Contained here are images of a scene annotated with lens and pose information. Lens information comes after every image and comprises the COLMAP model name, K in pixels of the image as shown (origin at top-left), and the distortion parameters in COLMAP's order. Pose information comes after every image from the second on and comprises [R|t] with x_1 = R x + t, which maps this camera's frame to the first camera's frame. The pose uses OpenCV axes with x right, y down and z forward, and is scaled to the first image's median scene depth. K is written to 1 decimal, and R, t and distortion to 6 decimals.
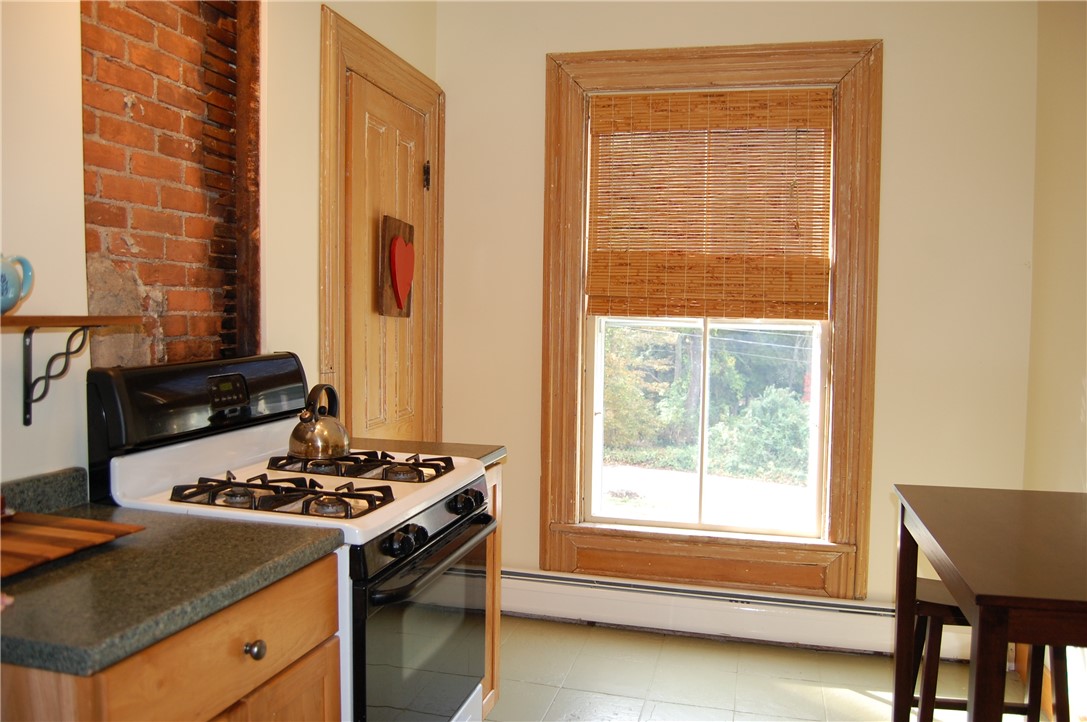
lens RADIAL K [[861.6, 0, 543.6], [0, 861.6, 363.4], [0, 0, 1]] dist [-0.091210, 0.035460]
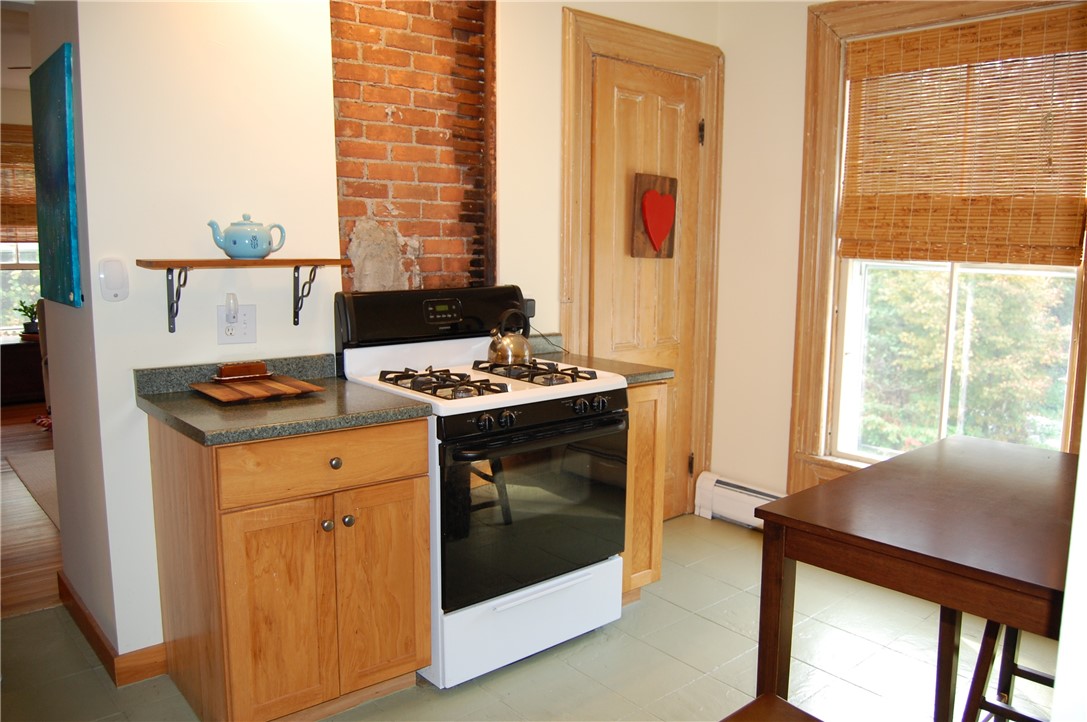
lens RADIAL K [[861.6, 0, 547.8], [0, 861.6, 361.8], [0, 0, 1]] dist [-0.091210, 0.035460]
pose [[0.815502, 0.072982, -0.574135, 0.521394], [-0.032302, 0.996211, 0.080753, -0.004131], [0.577853, -0.047308, 0.814769, -0.064395]]
